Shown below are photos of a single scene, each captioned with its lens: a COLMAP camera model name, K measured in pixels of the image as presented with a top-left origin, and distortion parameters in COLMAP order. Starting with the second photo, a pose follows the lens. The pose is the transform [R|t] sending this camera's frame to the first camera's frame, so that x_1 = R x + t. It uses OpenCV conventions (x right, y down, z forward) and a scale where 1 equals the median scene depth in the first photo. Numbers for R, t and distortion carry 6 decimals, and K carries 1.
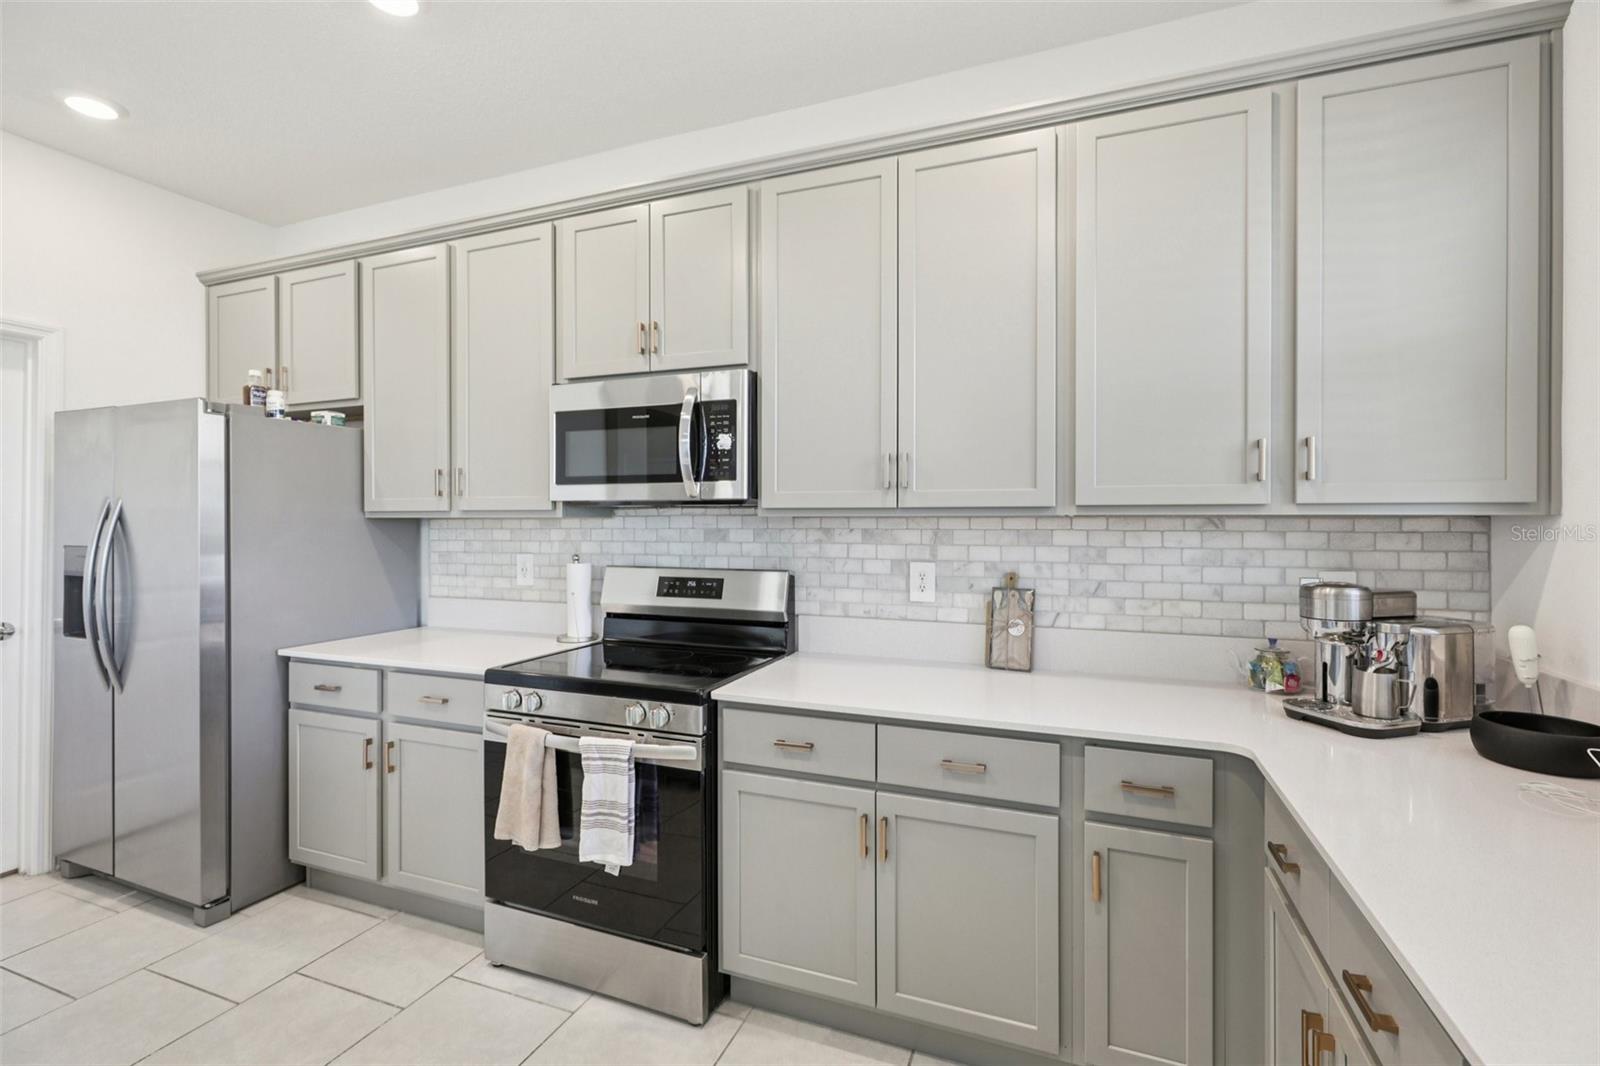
lens RADIAL K [[716.7, 0, 804.7], [0, 716.7, 524.4], [0, 0, 1]] dist [-0.000918, 0.001512]
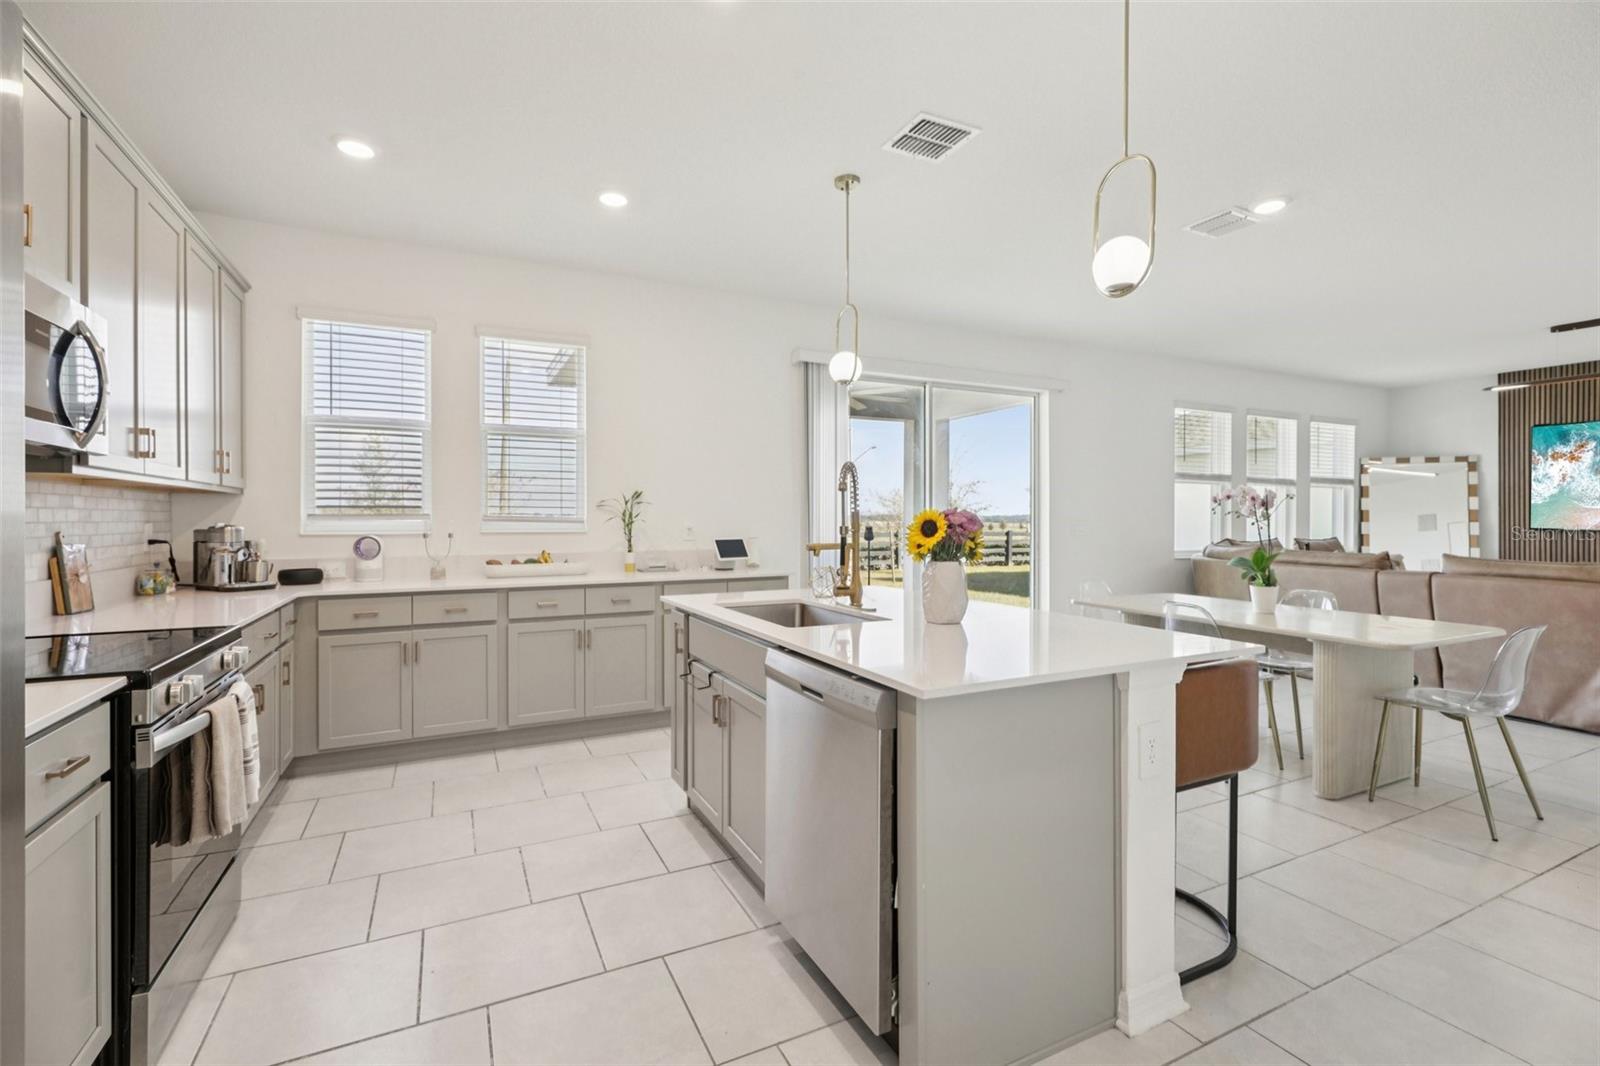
lens RADIAL K [[716.7, 0, 803.7], [0, 716.7, 521.8], [0, 0, 1]] dist [-0.000918, 0.001512]
pose [[-0.738211, -0.003180, 0.674562, -1.334171], [0.006055, 0.999917, 0.011340, 0.044649], [-0.674543, 0.012456, -0.738131, 1.016663]]
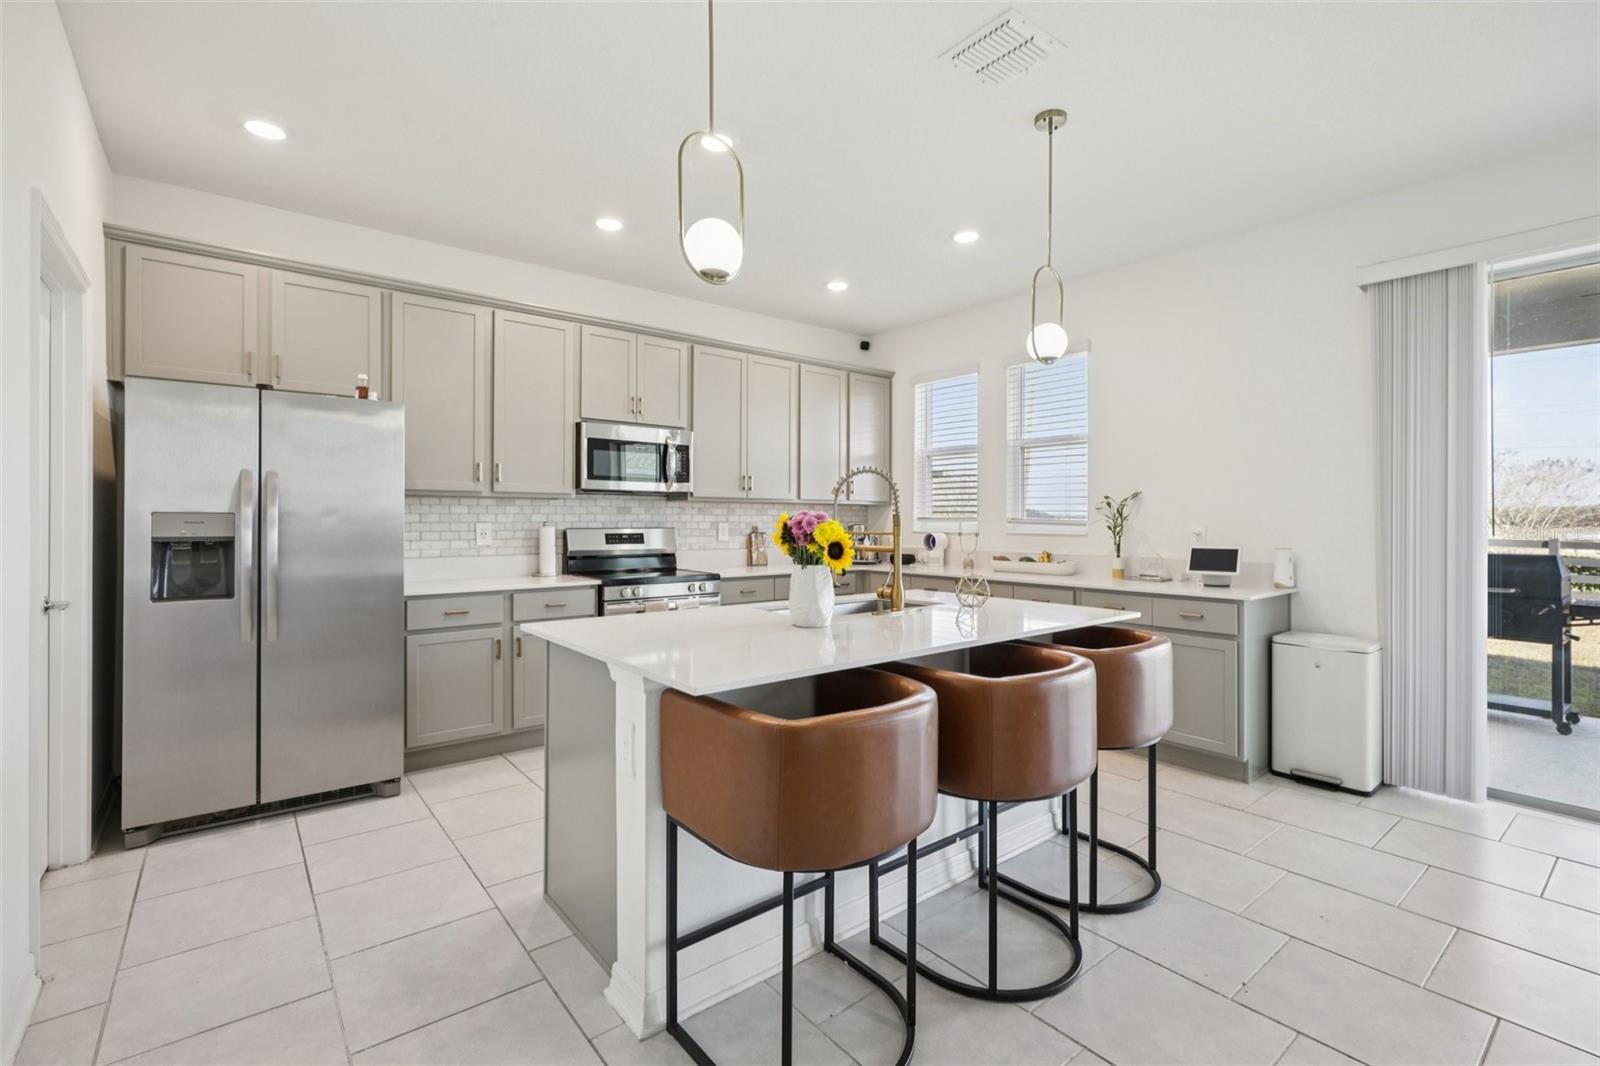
lens RADIAL K [[716.7, 0, 800.7], [0, 716.7, 517.2], [0, 0, 1]] dist [-0.000918, 0.001512]
pose [[0.504142, 0.006346, 0.863598, -1.670731], [0.003172, 0.999953, -0.009200, 0.057474], [-0.863615, 0.007377, 0.504098, -0.338739]]
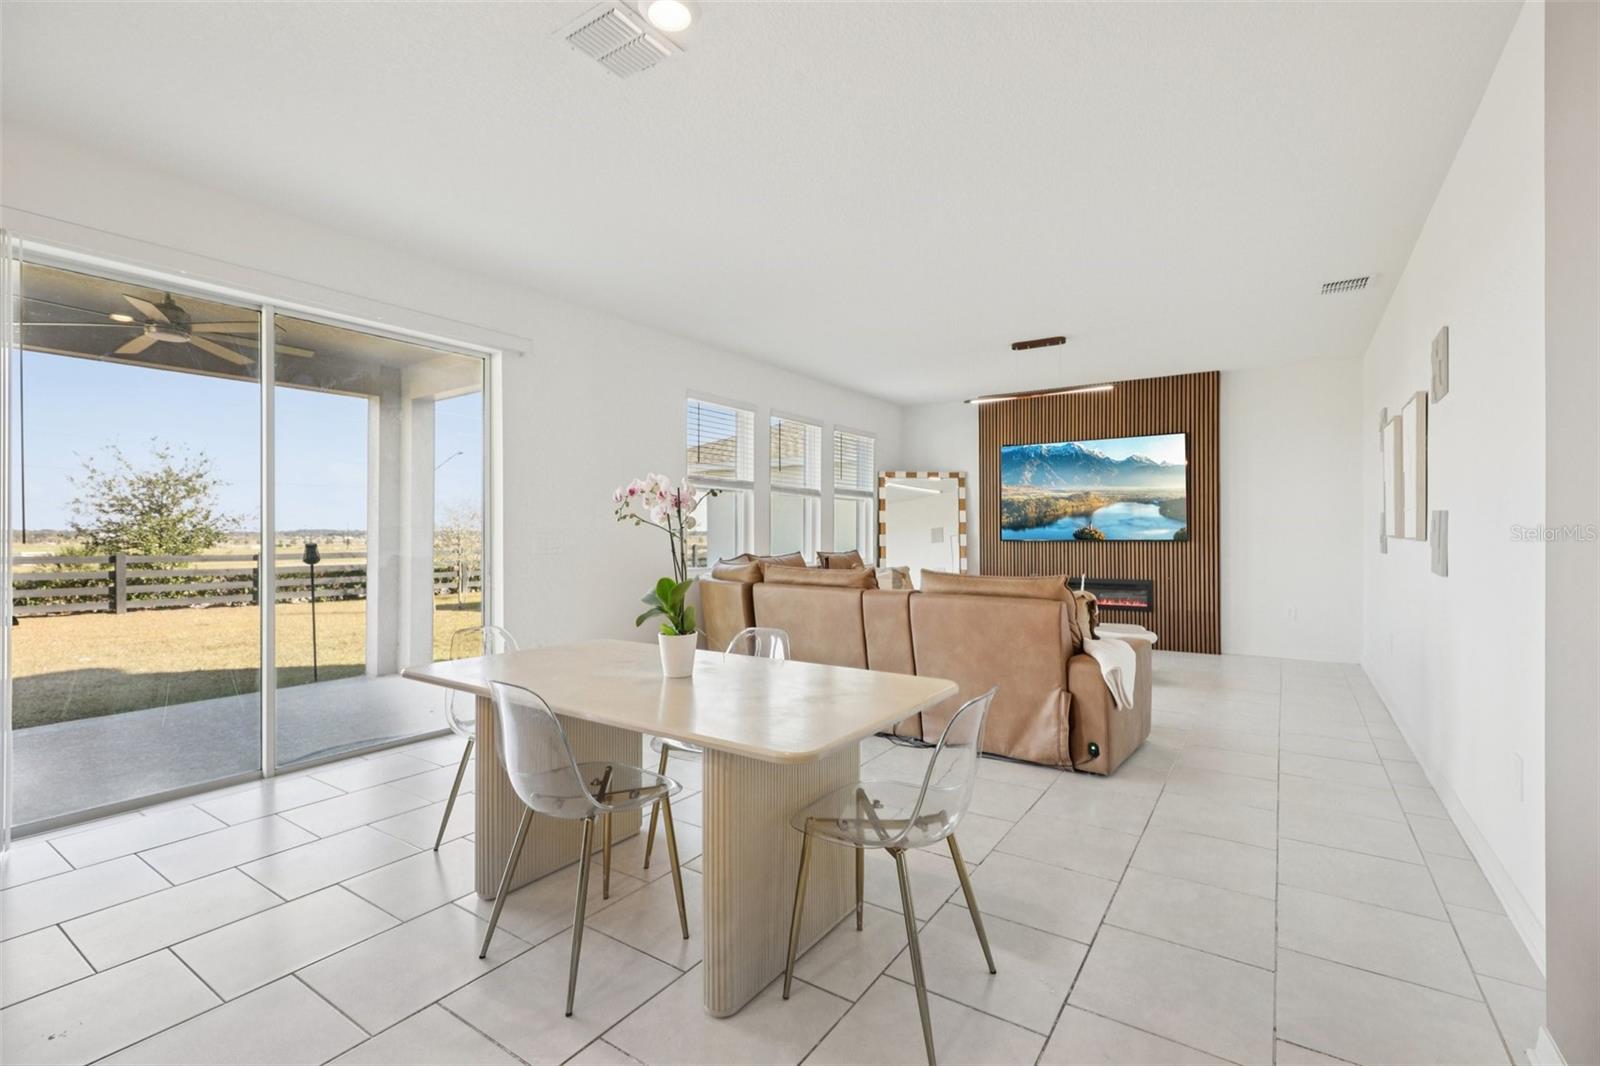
lens RADIAL K [[716.7, 0, 805.2], [0, 716.7, 533.1], [0, 0, 1]] dist [-0.000918, 0.001512]
pose [[-0.975212, 0.002345, 0.221258, -1.413271], [0.004366, 0.999953, 0.008646, 0.063645], [-0.221227, 0.009398, -0.975177, 0.083734]]
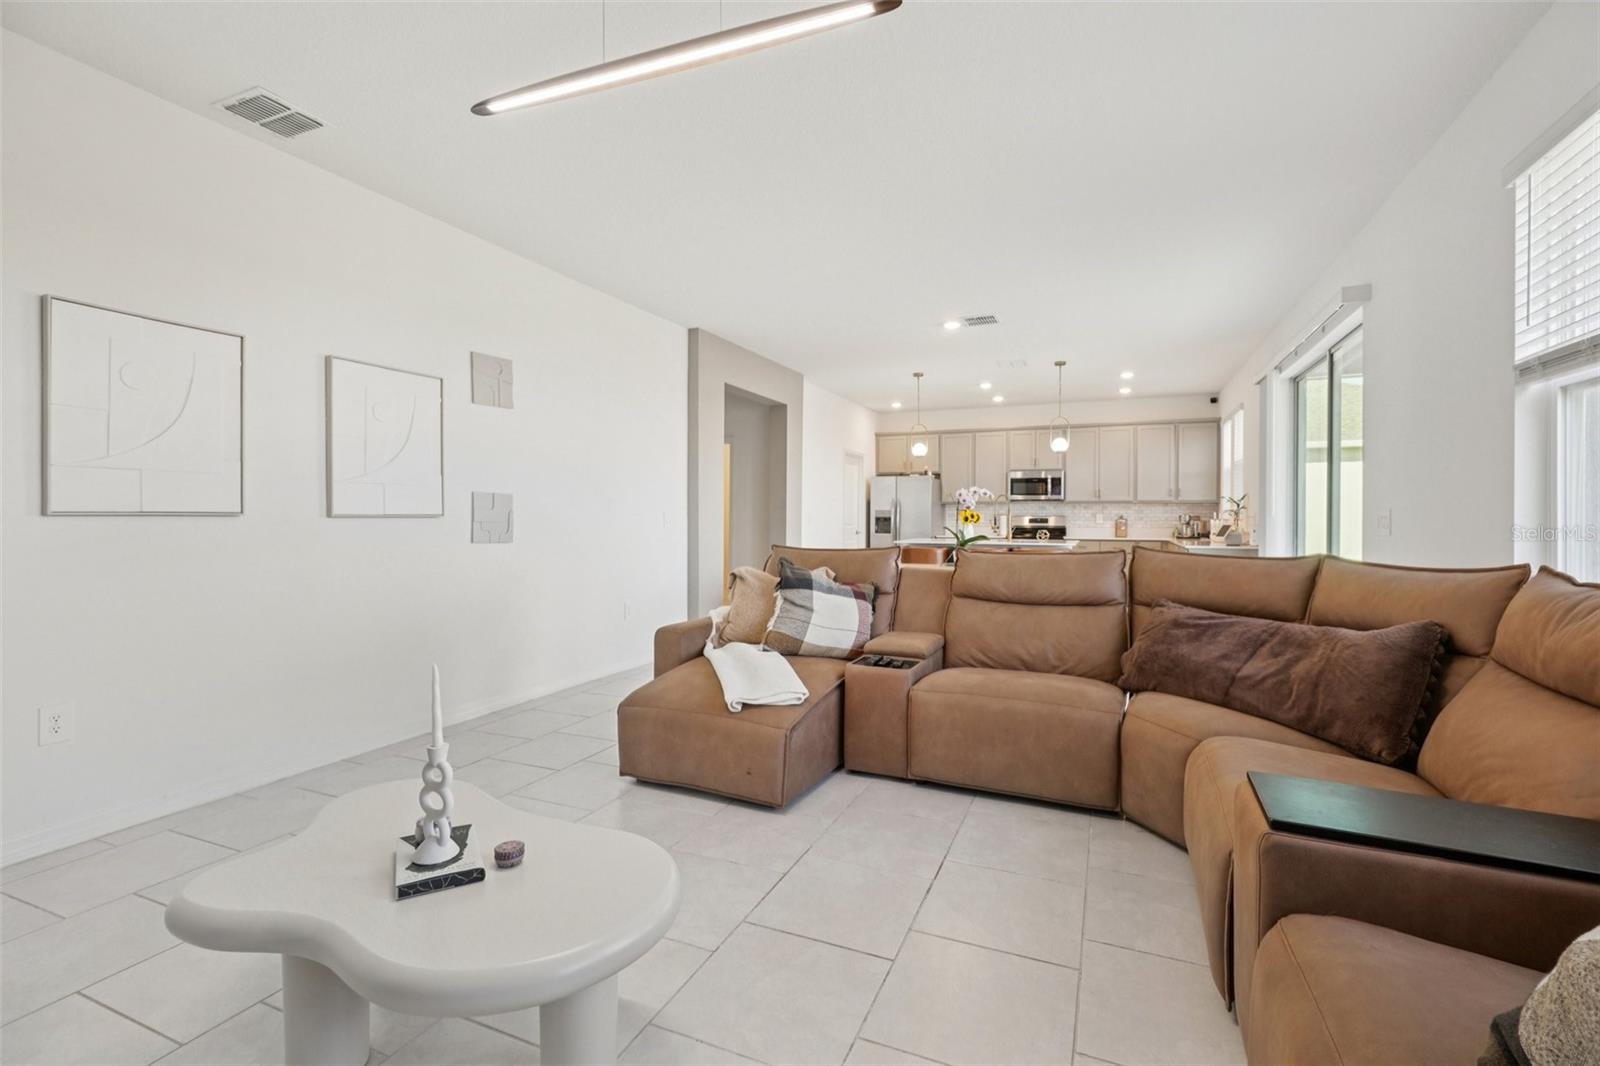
lens RADIAL K [[716.7, 0, 805.1], [0, 716.7, 524.2], [0, 0, 1]] dist [-0.000918, 0.001512]
pose [[0.999161, 0.003901, -0.040778, -1.454438], [-0.003797, 0.999989, 0.002630, 0.112586], [0.040787, -0.002473, 0.999165, -3.437048]]
